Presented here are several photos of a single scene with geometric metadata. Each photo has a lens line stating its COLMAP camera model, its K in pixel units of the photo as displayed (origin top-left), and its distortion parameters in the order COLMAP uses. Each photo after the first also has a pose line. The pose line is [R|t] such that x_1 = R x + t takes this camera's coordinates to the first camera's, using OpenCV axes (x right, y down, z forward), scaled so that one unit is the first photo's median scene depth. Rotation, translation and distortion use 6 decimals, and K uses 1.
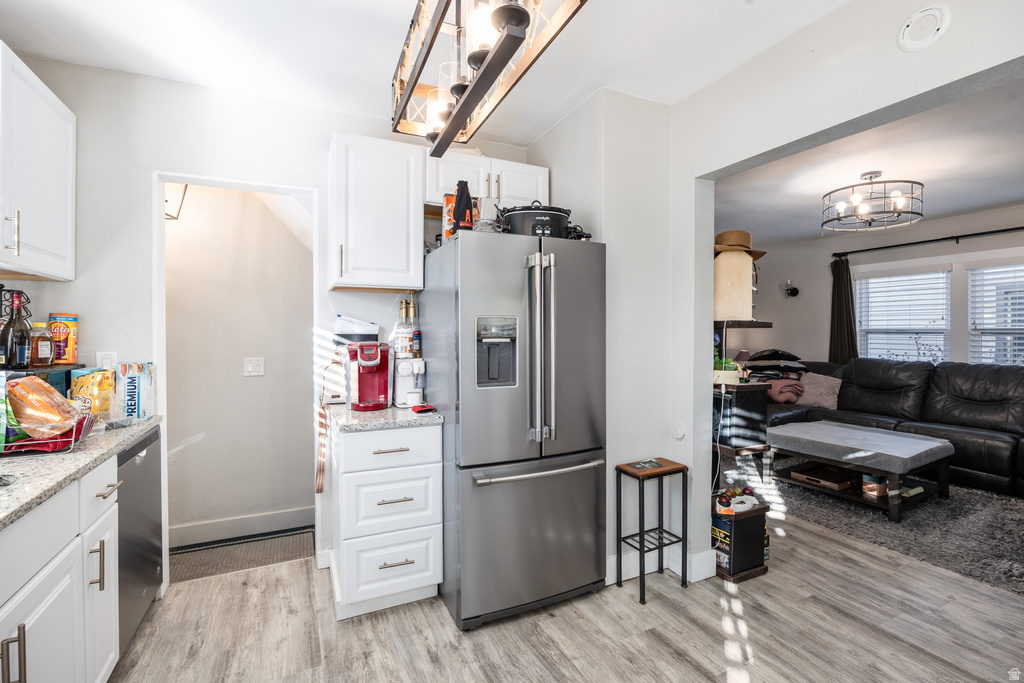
lens RADIAL K [[460.5, 0, 504.7], [0, 460.5, 333.2], [0, 0, 1]] dist [-0.005263, -0.001170]
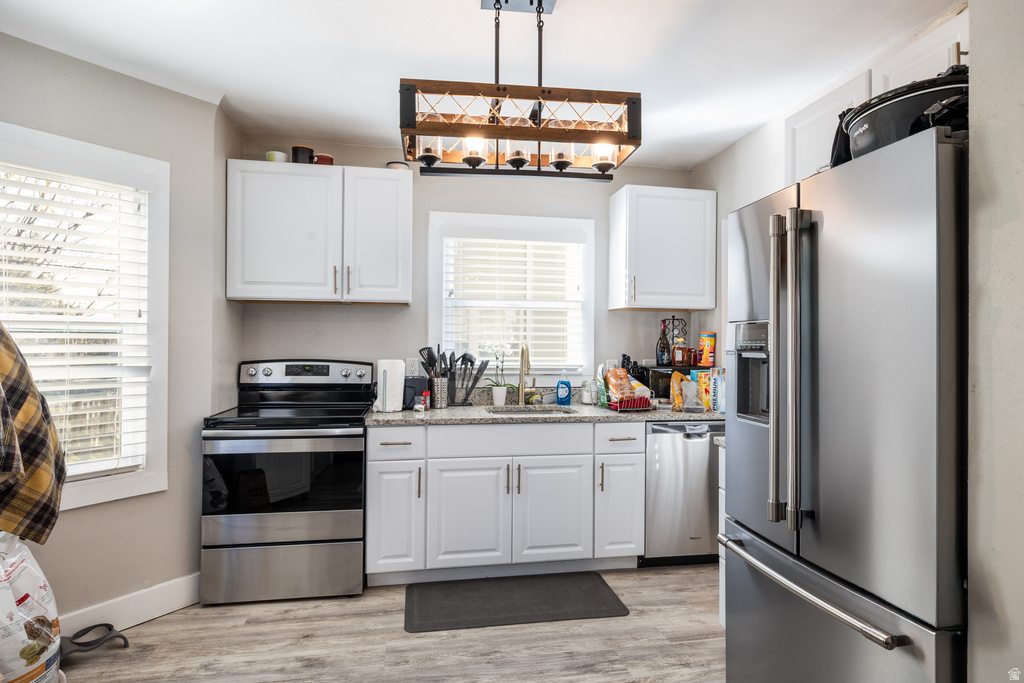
lens RADIAL K [[554.9, 0, 512.9], [0, 554.9, 341.8], [0, 0, 1]] dist [-0.007367, -0.002224]
pose [[-0.267244, -0.009139, -0.963586, 0.963562], [-0.015093, 0.999872, -0.005297, 0.007477], [0.963511, 0.013127, -0.267347, 0.943450]]
